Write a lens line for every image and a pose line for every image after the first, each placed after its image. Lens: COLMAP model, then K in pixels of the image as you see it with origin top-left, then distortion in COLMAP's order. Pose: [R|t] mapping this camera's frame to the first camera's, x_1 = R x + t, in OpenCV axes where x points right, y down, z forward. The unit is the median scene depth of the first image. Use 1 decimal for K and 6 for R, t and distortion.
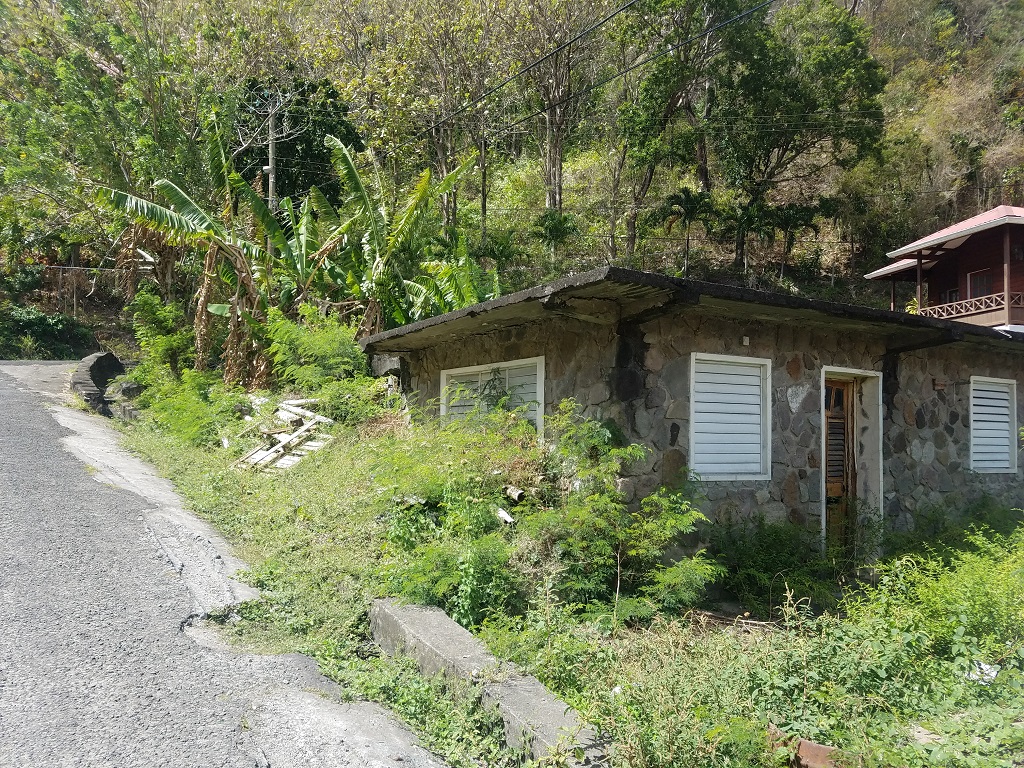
lens RADIAL K [[774.9, 0, 504.5], [0, 774.9, 388.0], [0, 0, 1]] dist [0.047483, -0.100168]
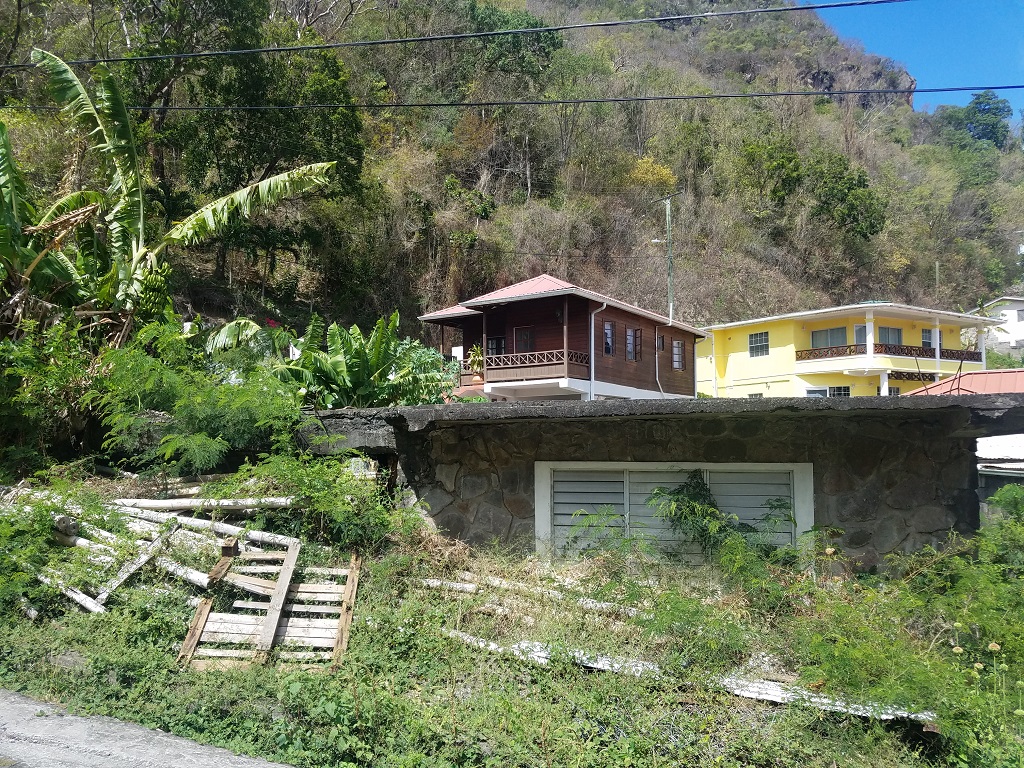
lens RADIAL K [[774.9, 0, 511.5], [0, 774.9, 381.0], [0, 0, 1]] dist [0.047483, -0.100168]
pose [[0.727361, 0.057172, 0.683870, -0.082324], [-0.039476, 0.998359, -0.041477, -0.009343], [-0.685119, 0.003172, 0.728424, 0.076310]]
